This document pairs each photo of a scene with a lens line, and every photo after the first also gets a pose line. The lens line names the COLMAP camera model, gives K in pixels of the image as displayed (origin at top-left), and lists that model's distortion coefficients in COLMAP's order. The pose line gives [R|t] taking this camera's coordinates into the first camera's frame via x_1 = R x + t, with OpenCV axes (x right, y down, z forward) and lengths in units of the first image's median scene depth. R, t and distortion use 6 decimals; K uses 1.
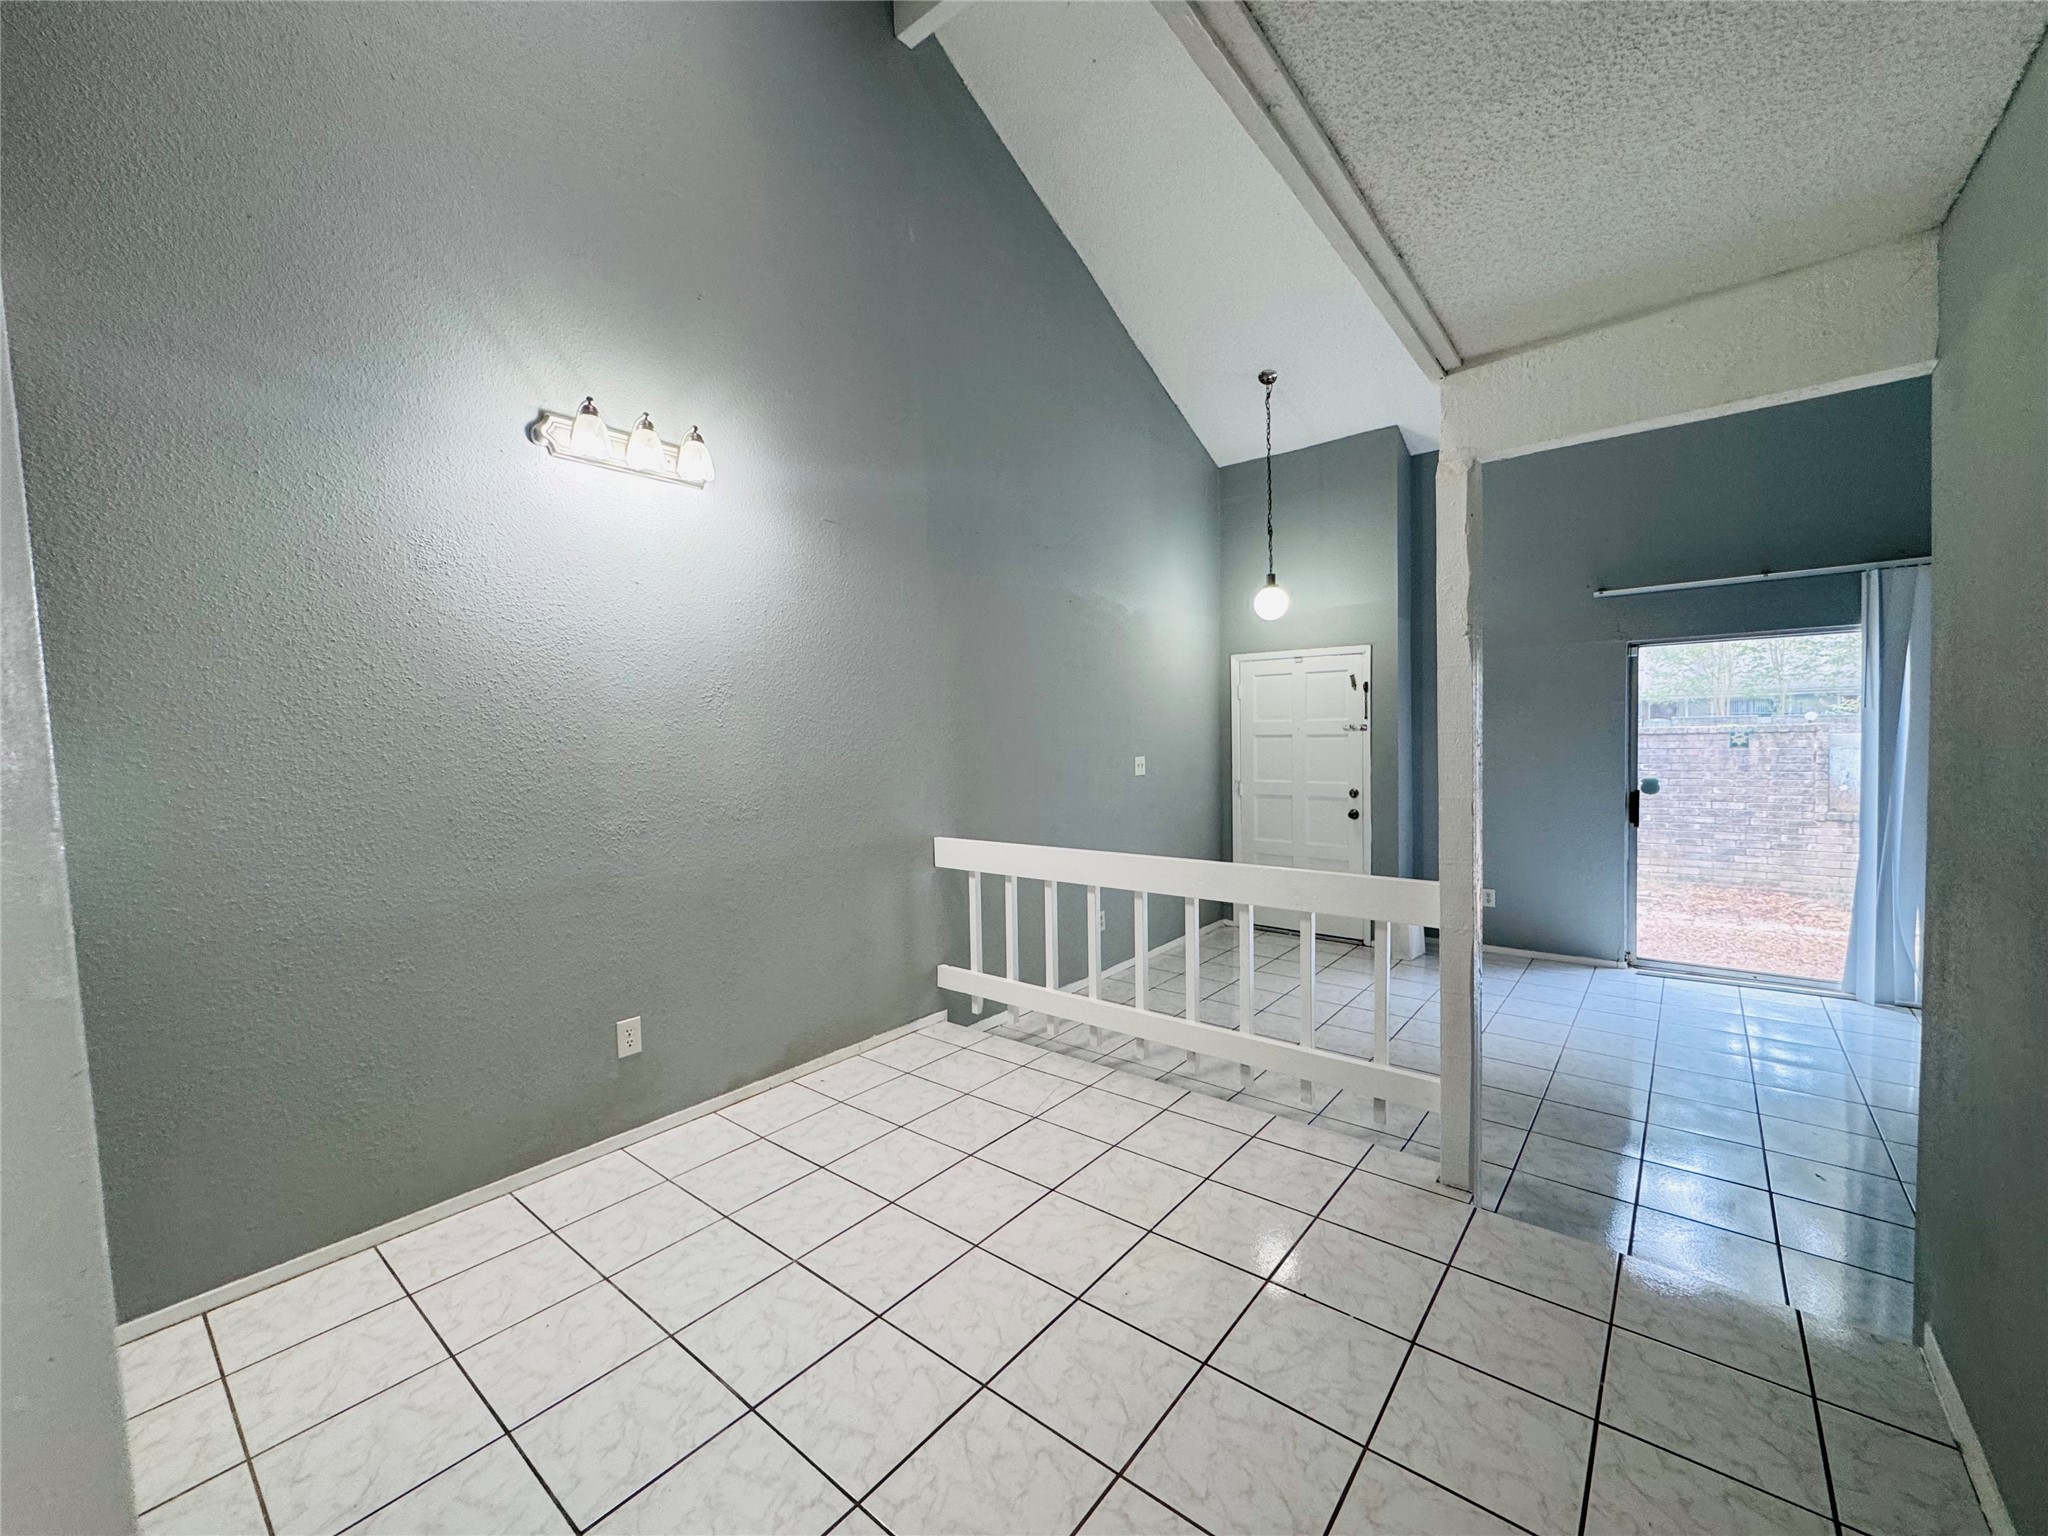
lens RADIAL K [[820.9, 0, 1021.2], [0, 820.9, 770.7], [0, 0, 1]] dist [-0.003064, -0.000255]
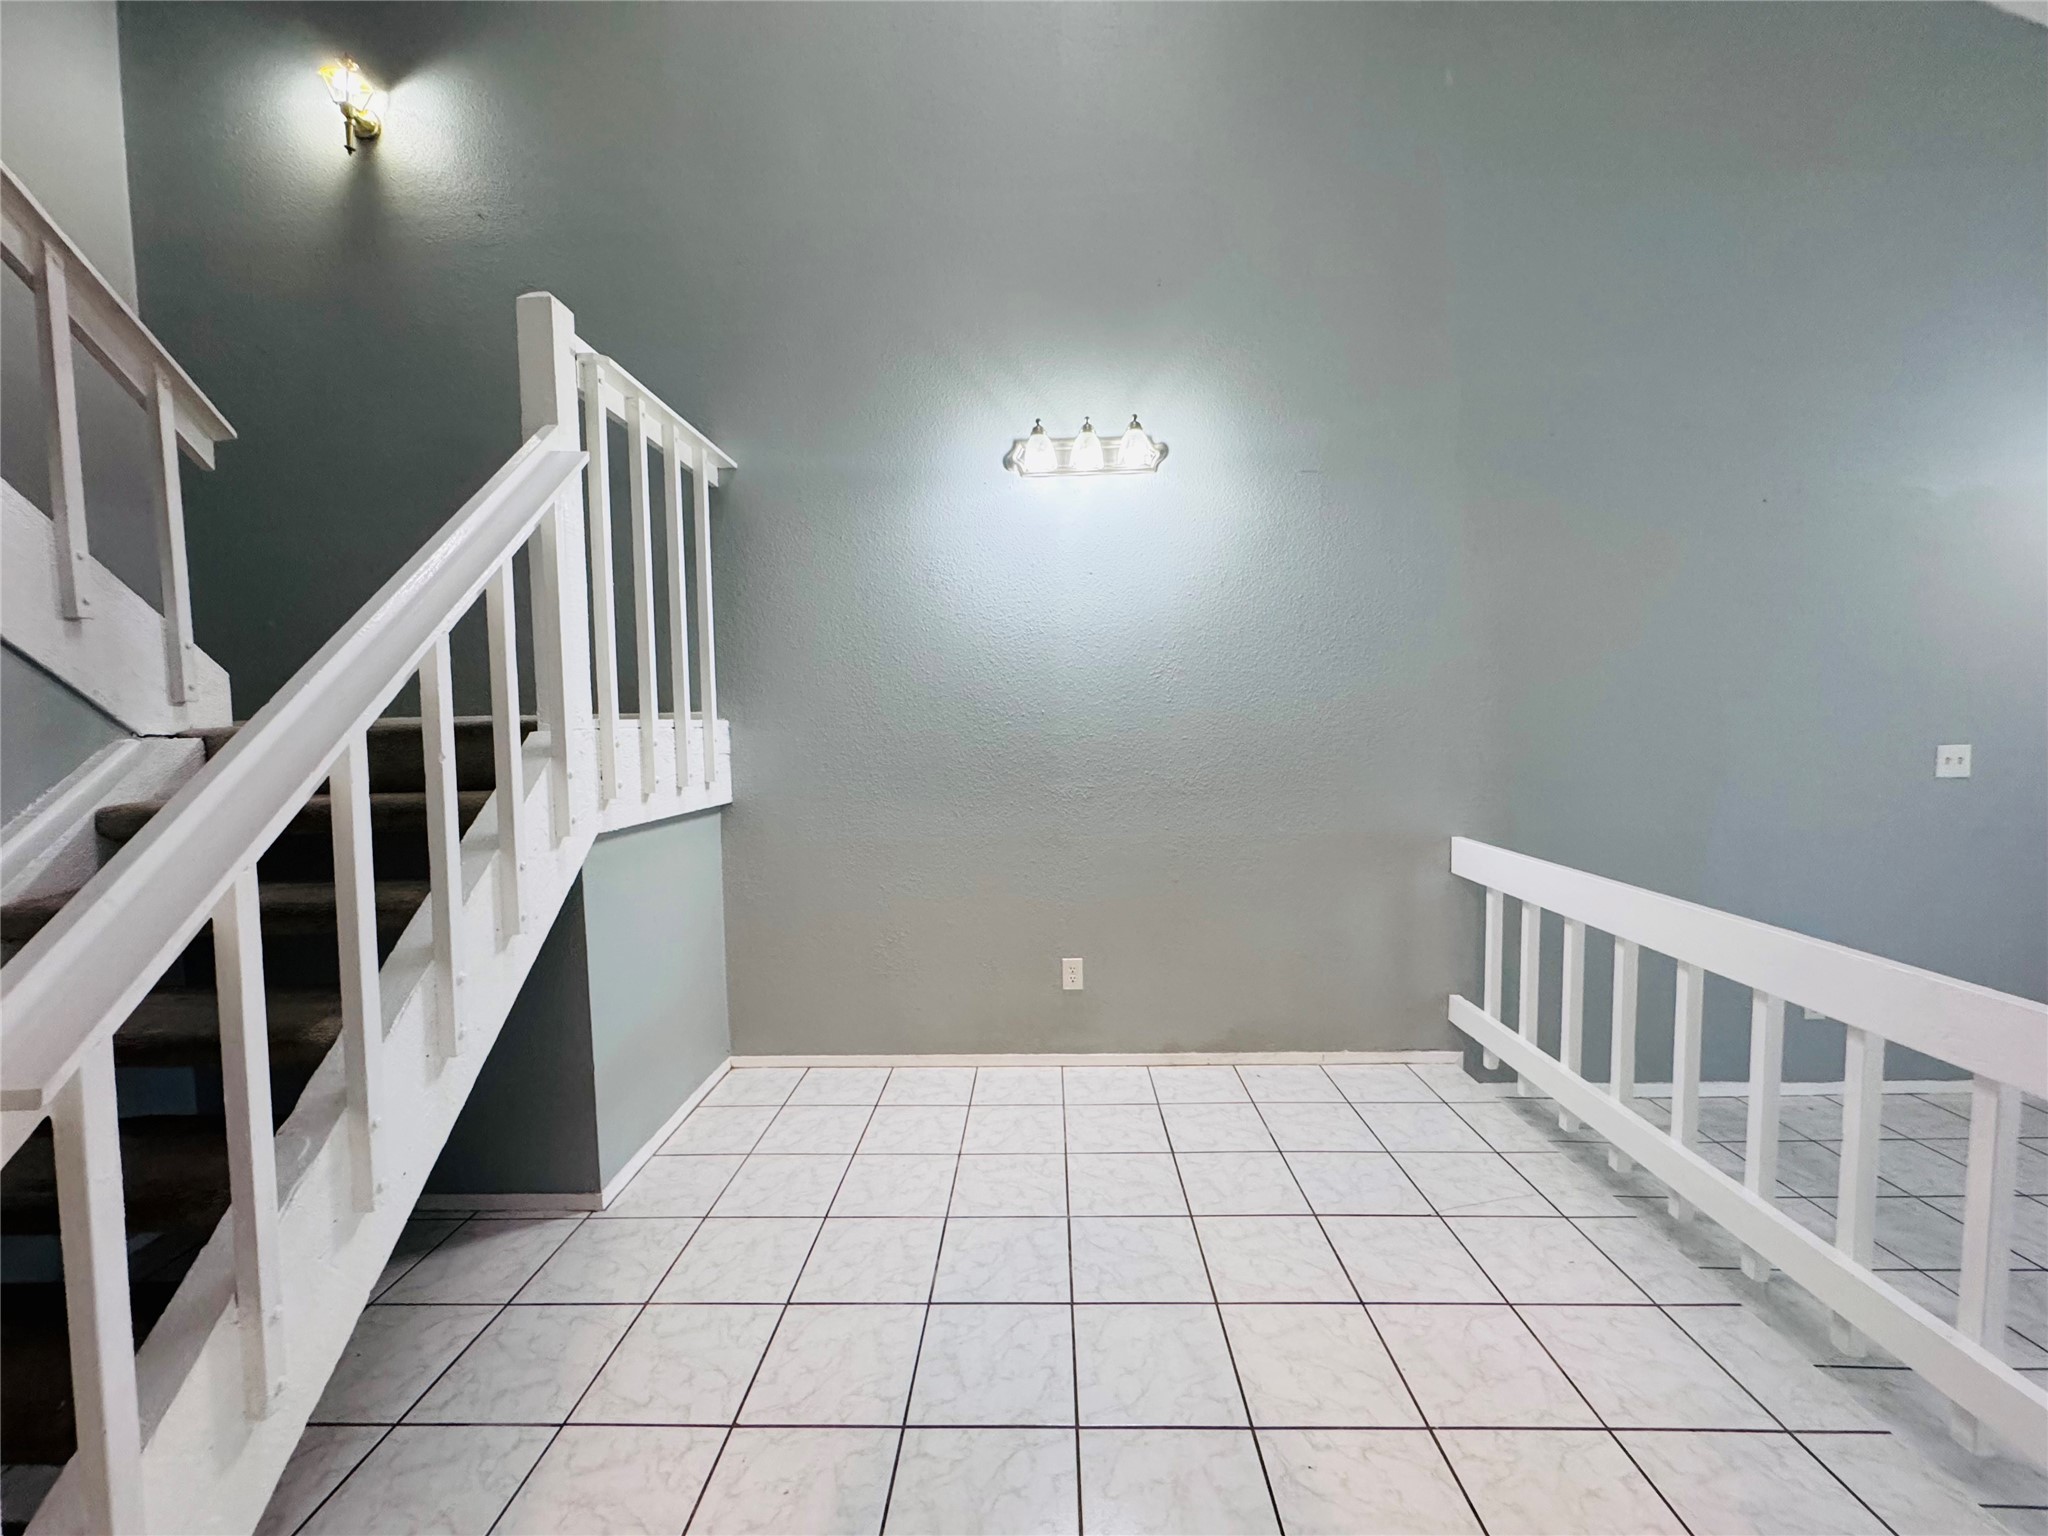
lens RADIAL K [[820.9, 0, 1022.8], [0, 820.9, 768.6], [0, 0, 1]] dist [-0.003064, -0.000255]
pose [[0.615666, 0.061892, -0.785573, 0.329020], [-0.031203, 0.998044, 0.054177, -0.020008], [0.787389, -0.008843, 0.616393, 0.216468]]
